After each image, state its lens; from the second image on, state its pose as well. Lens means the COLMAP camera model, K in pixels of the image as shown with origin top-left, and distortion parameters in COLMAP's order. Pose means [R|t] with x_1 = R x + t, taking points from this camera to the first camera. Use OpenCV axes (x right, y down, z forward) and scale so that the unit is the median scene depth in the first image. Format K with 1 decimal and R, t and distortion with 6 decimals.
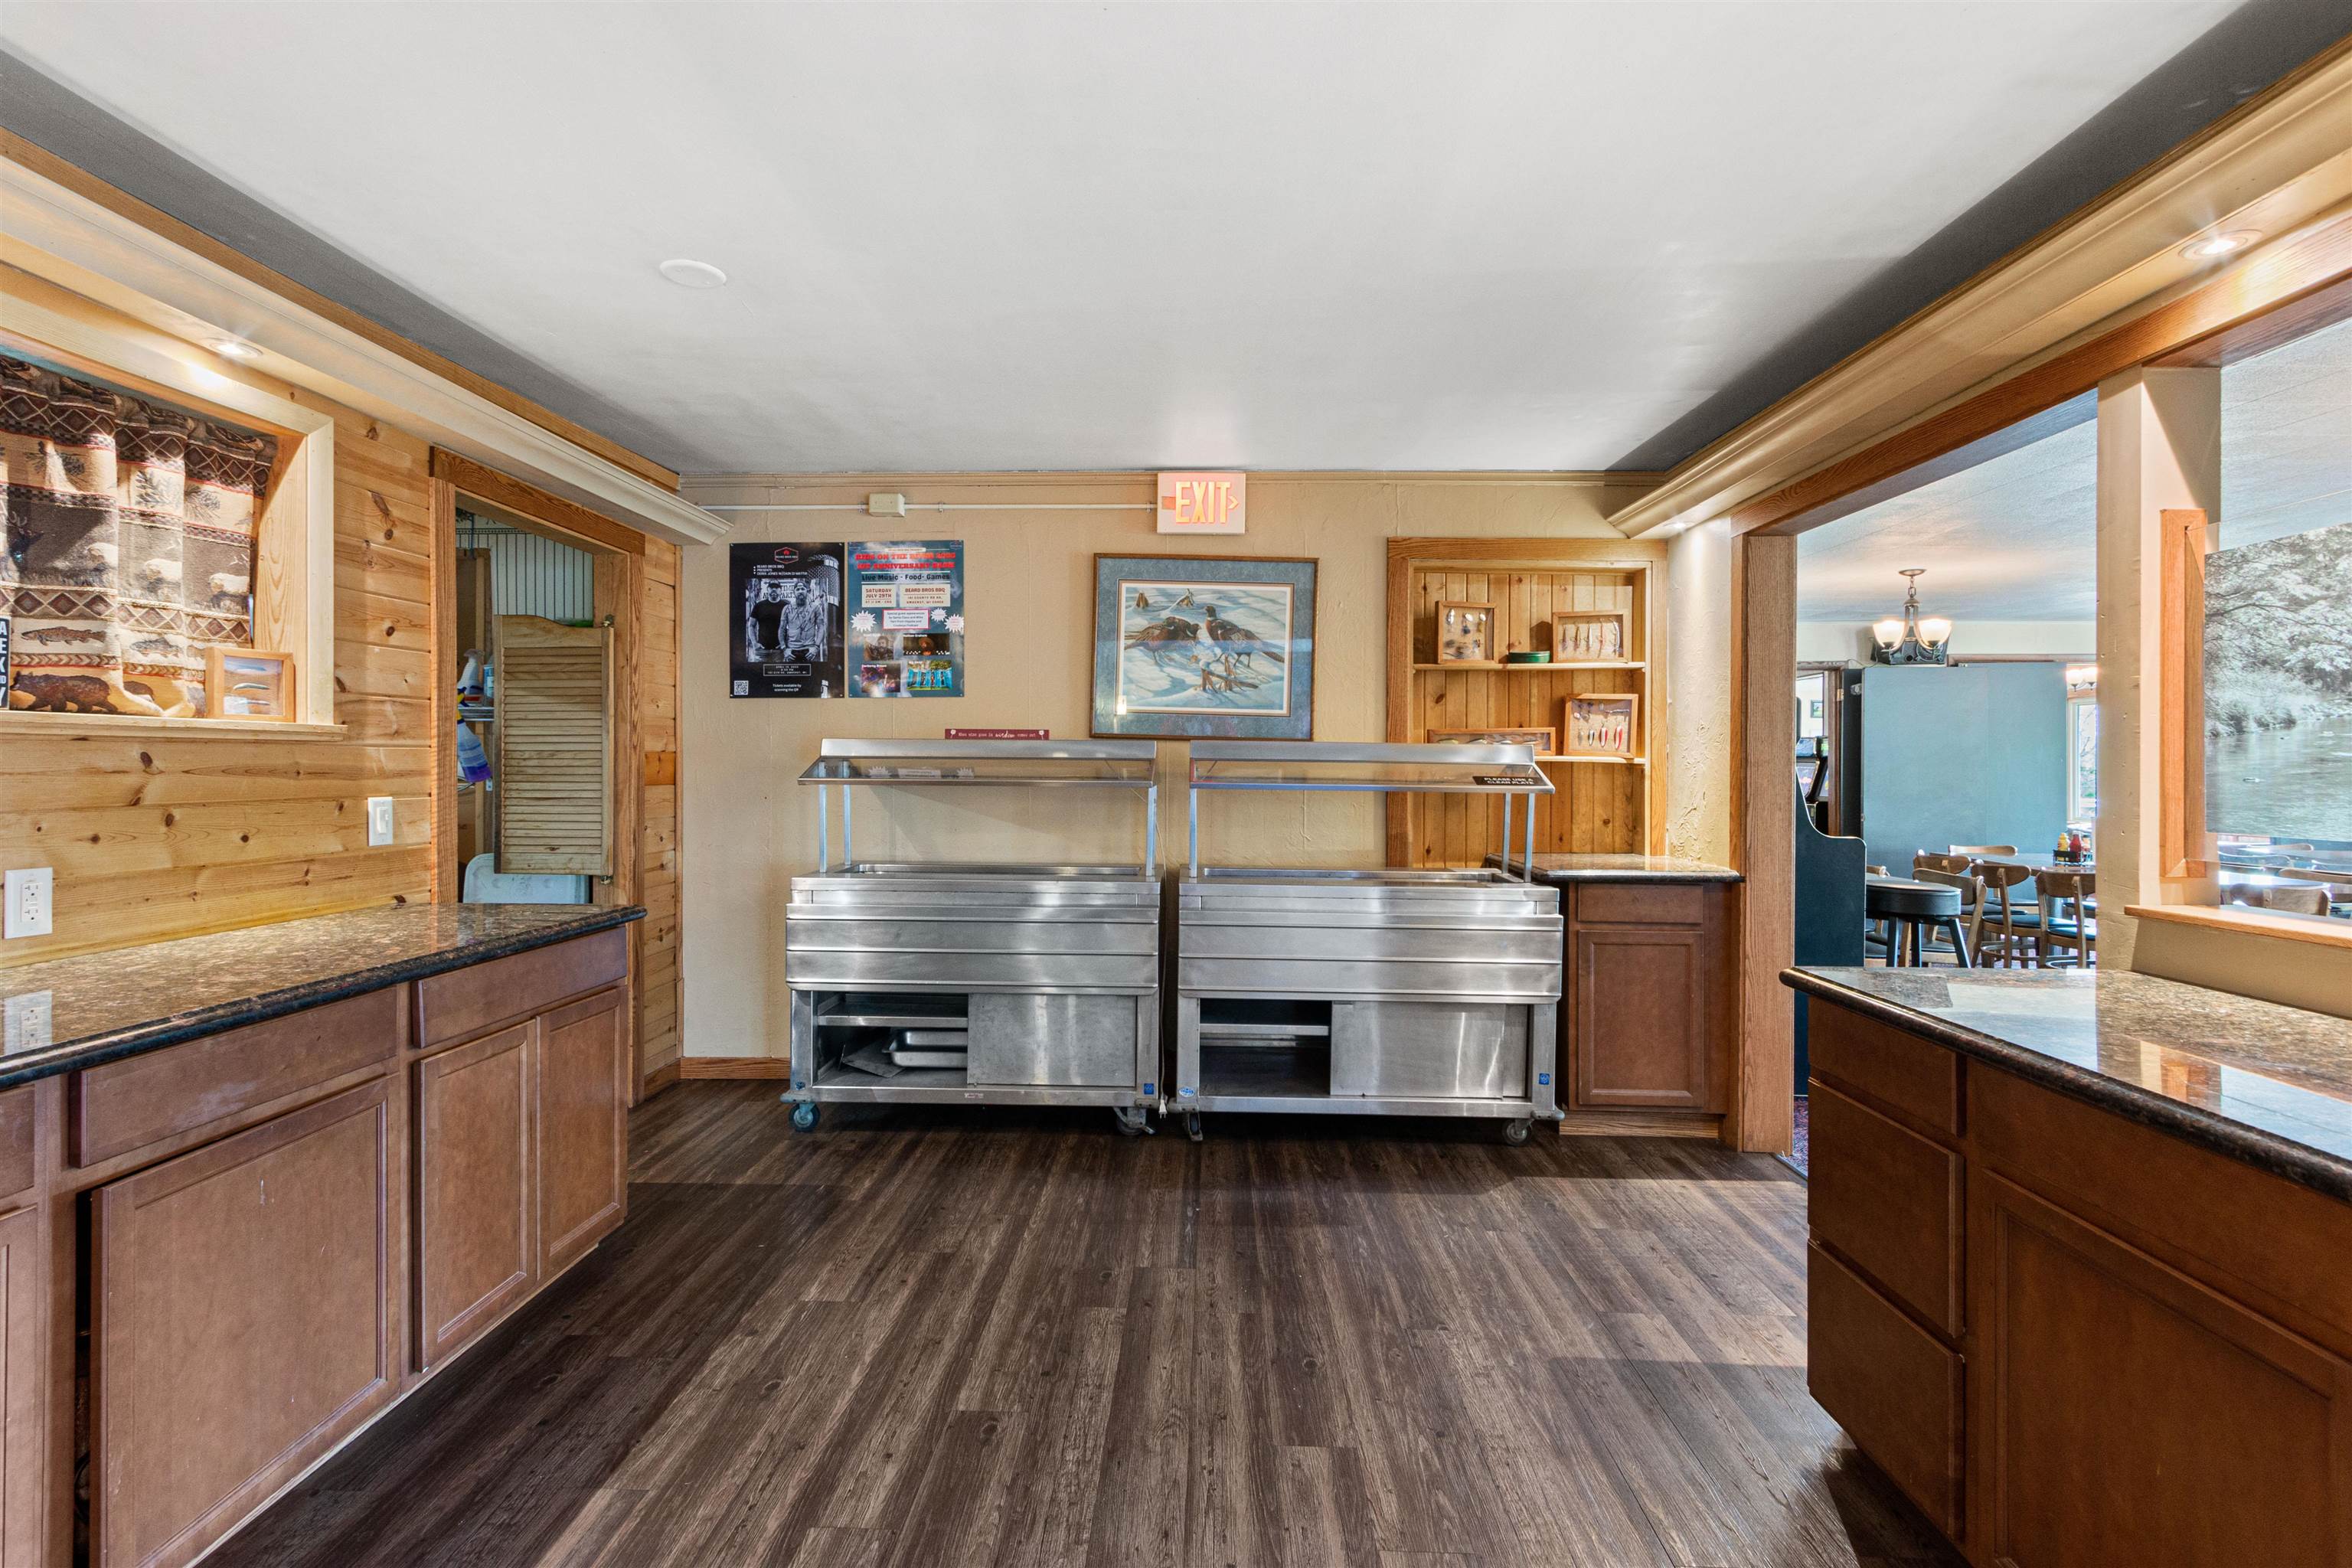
lens RADIAL K [[1101.4, 0, 1168.6], [0, 1101.4, 779.9], [0, 0, 1]] dist [0.003407, -0.000831]
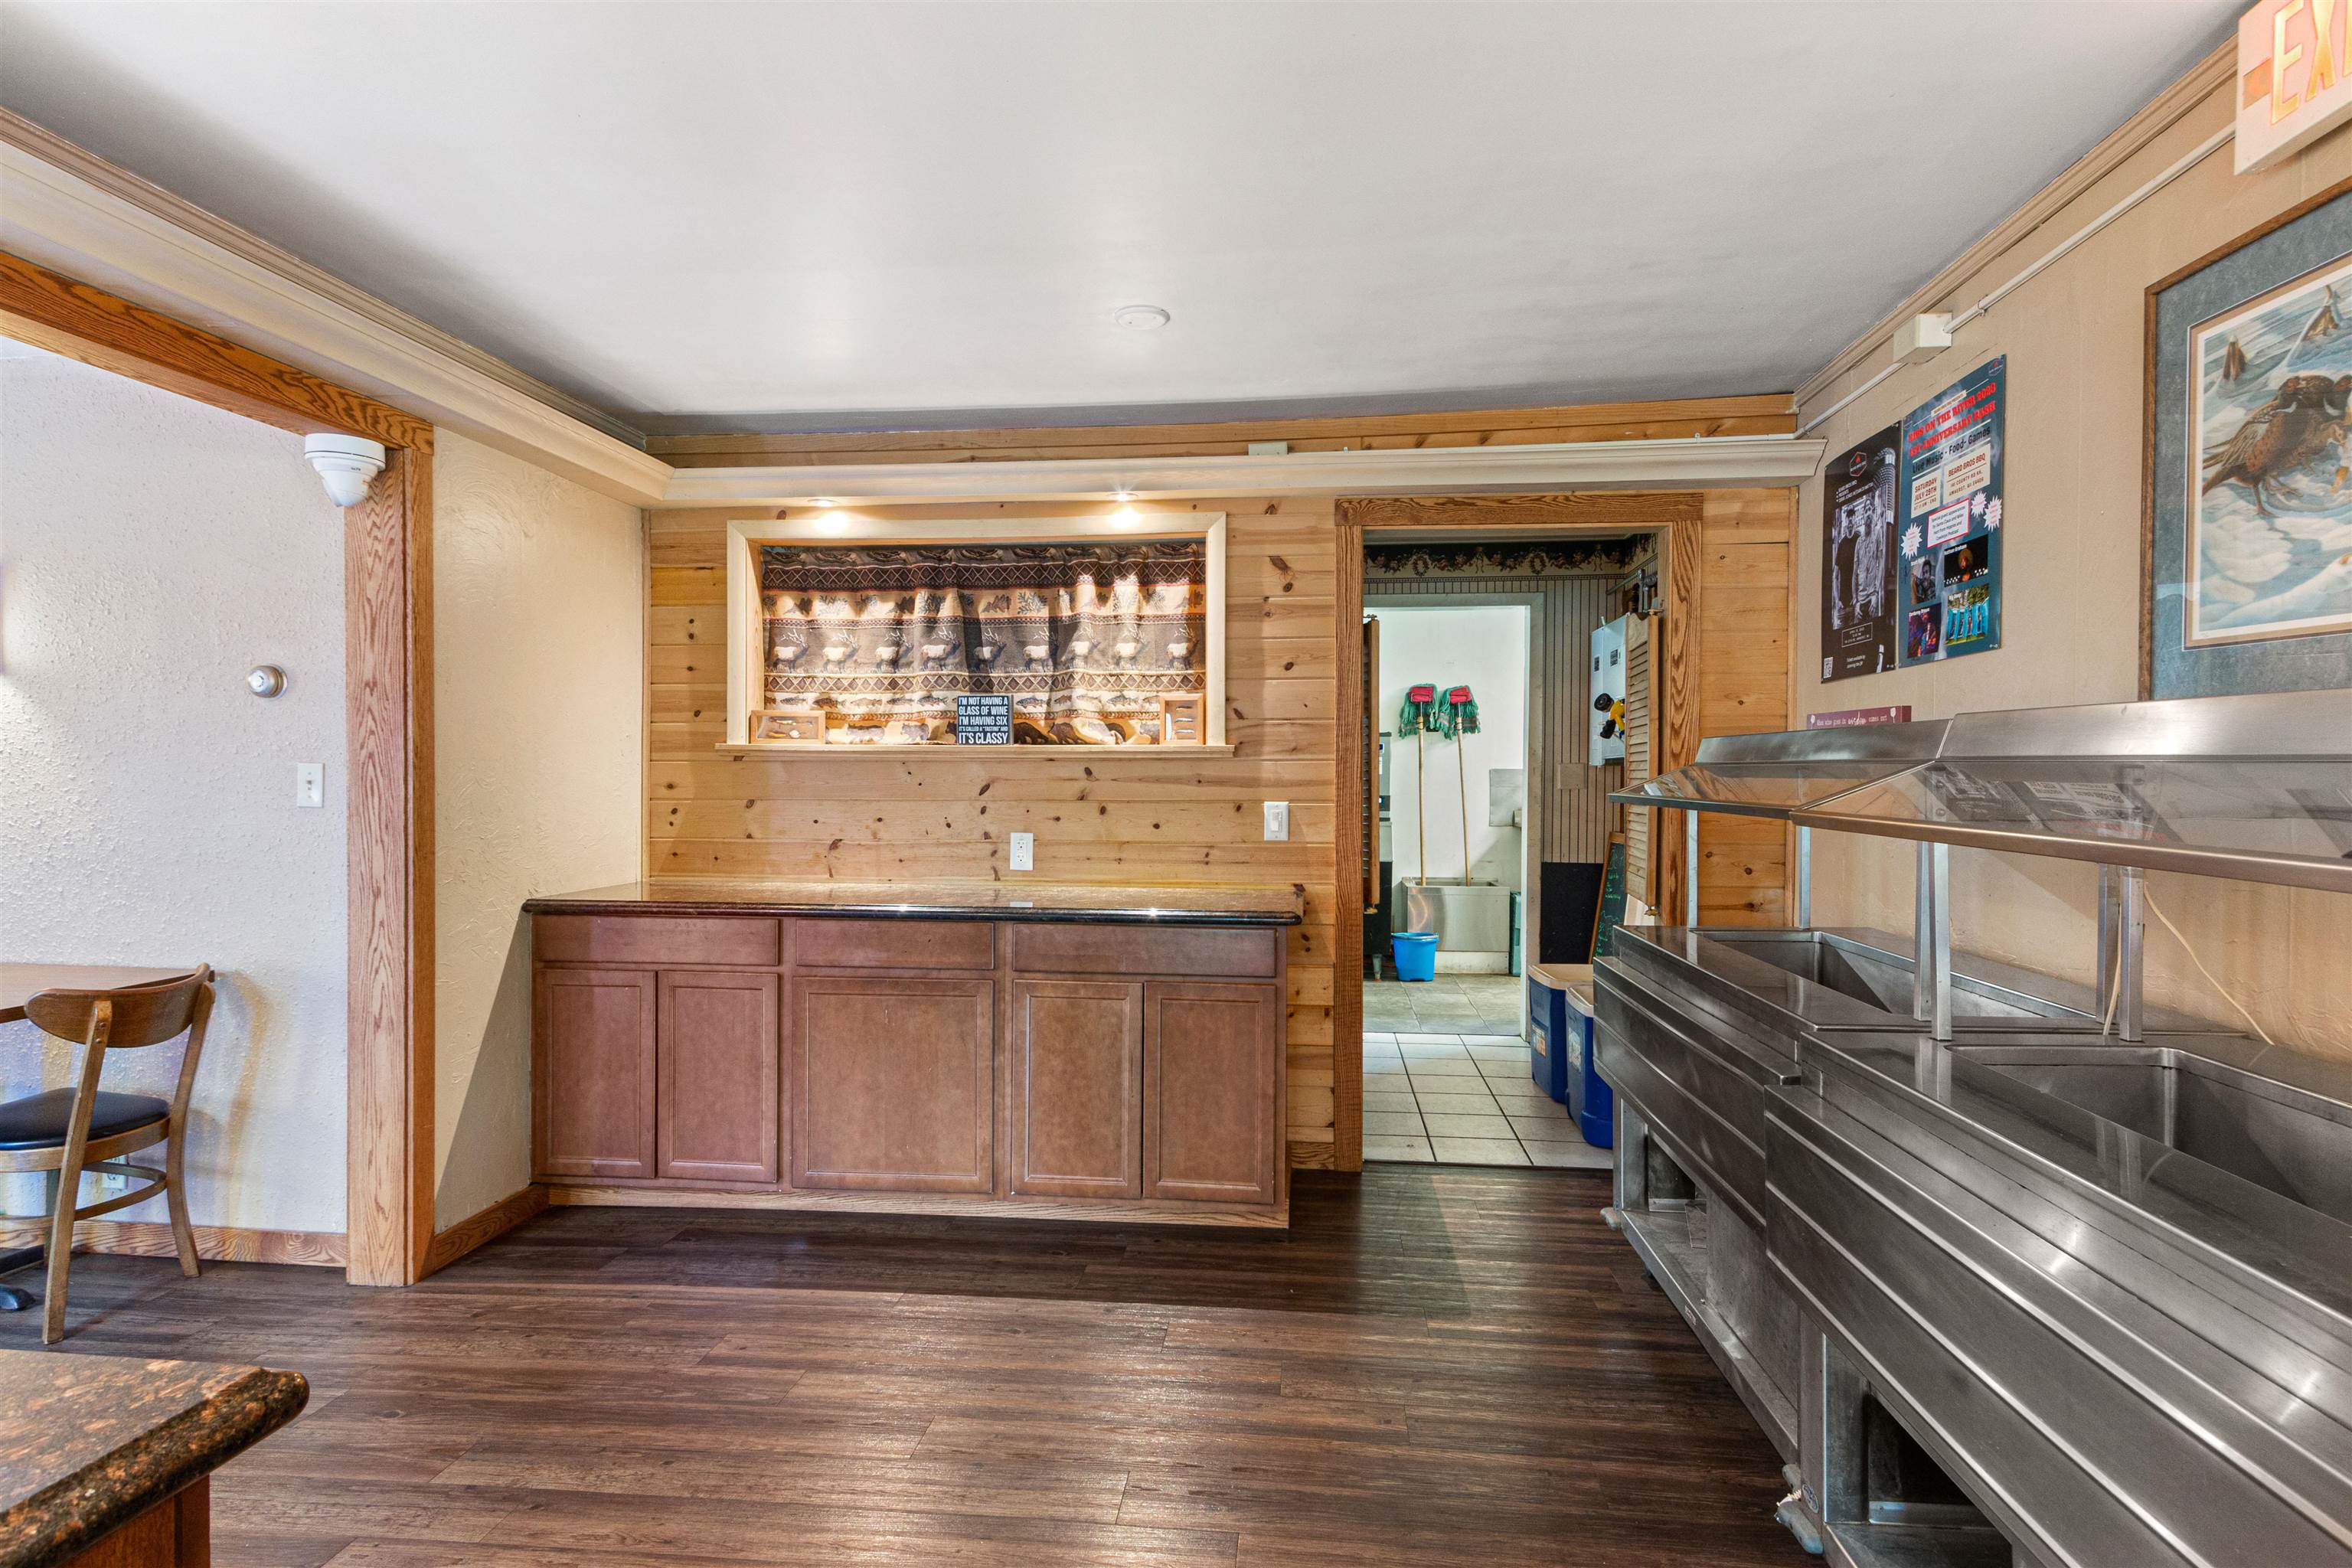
lens RADIAL K [[1249.4, 0, 1142.9], [0, 1249.4, 805.3], [0, 0, 1]] dist [0.014610, 0.000235]
pose [[-0.086865, 0.021193, -0.995995, 0.732246], [-0.016645, 0.999603, 0.022722, -0.010265], [0.996081, 0.018552, -0.086478, 1.022519]]
